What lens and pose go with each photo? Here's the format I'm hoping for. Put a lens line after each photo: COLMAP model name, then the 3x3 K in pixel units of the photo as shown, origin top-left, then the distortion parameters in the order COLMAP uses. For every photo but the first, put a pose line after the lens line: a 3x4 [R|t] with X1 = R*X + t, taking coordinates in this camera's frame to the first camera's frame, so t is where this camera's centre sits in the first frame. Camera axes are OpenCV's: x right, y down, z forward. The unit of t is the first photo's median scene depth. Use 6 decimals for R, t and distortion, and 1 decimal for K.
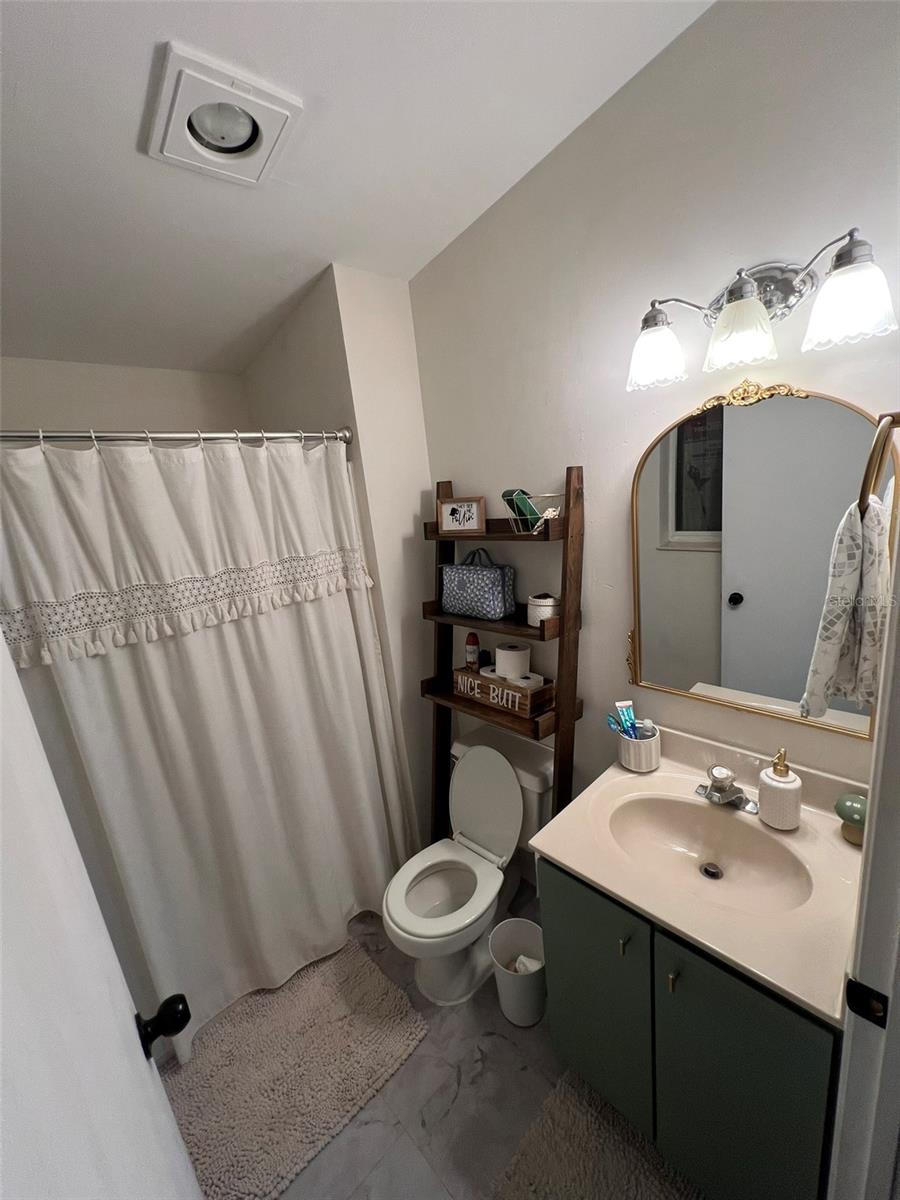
lens RADIAL K [[479.2, 0, 452.2], [0, 479.2, 600.0], [0, 0, 1]] dist [-0.002036, 0.000574]
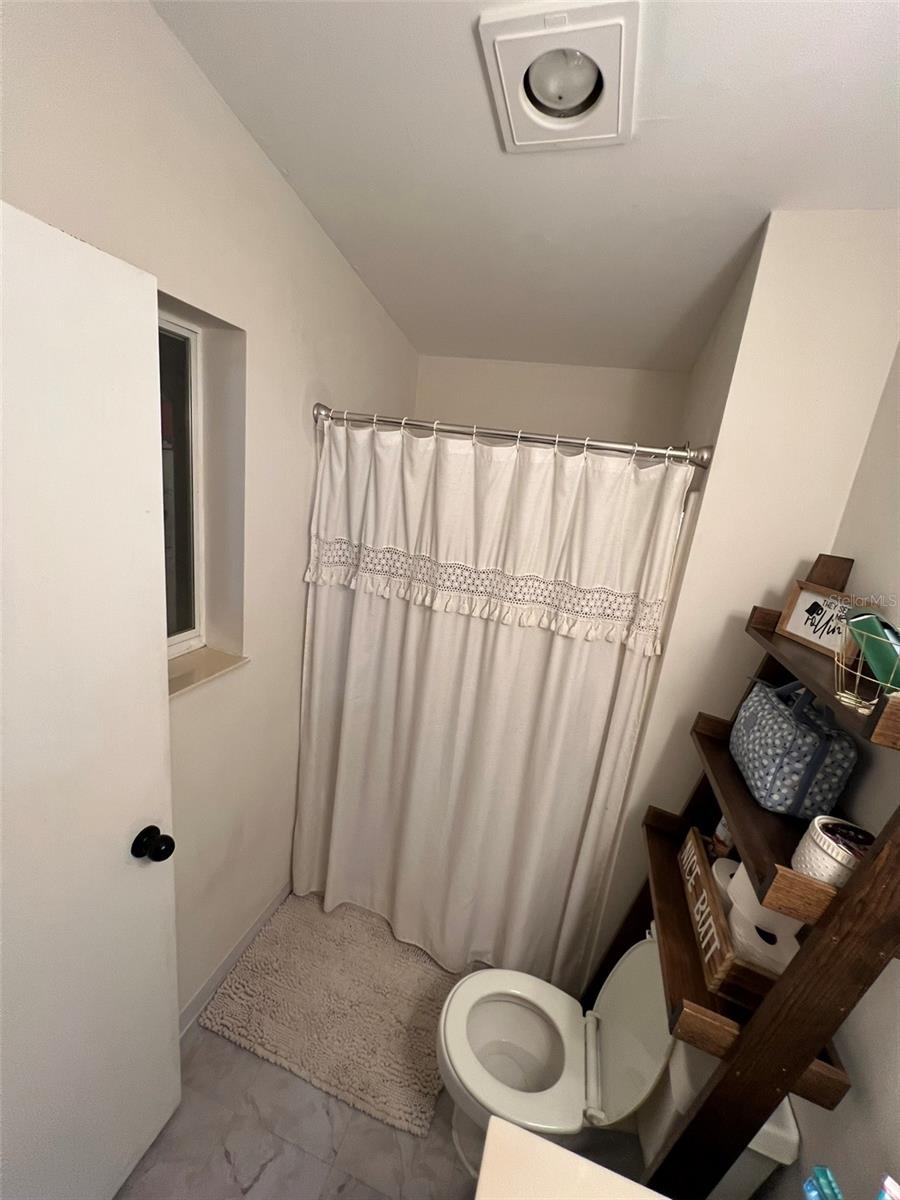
lens RADIAL K [[479.2, 0, 452.2], [0, 479.2, 600.0], [0, 0, 1]] dist [-0.002036, 0.000574]
pose [[0.469474, 0.376833, -0.798493, 0.311813], [-0.372039, 0.904576, 0.208157, -0.182214], [0.800738, 0.199346, 0.564871, 0.377804]]
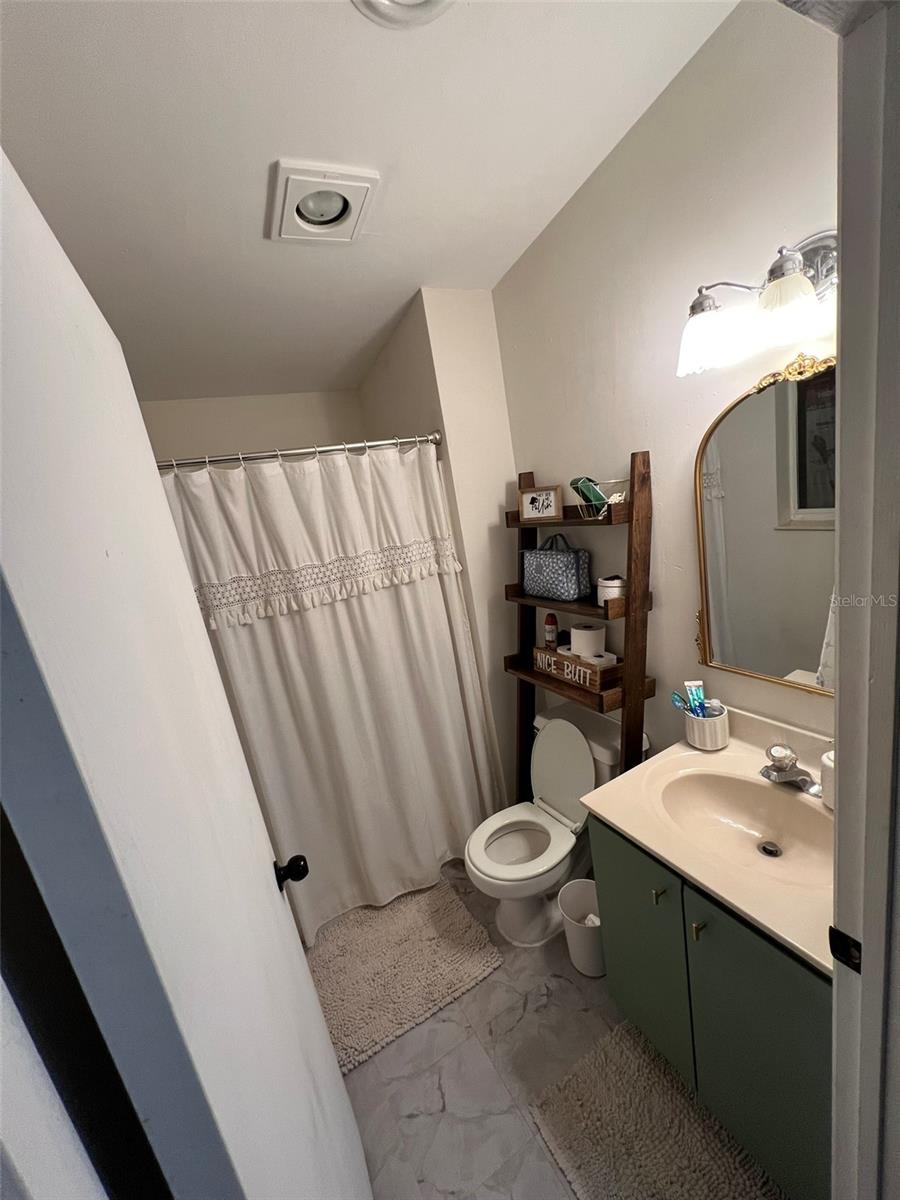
lens RADIAL K [[479.2, 0, 452.2], [0, 479.2, 600.0], [0, 0, 1]] dist [-0.002036, 0.000574]
pose [[0.965476, 0.005042, -0.260444, 0.130841], [0.001214, 0.999715, 0.023855, 0.015511], [0.260490, -0.023348, 0.965194, -0.108267]]
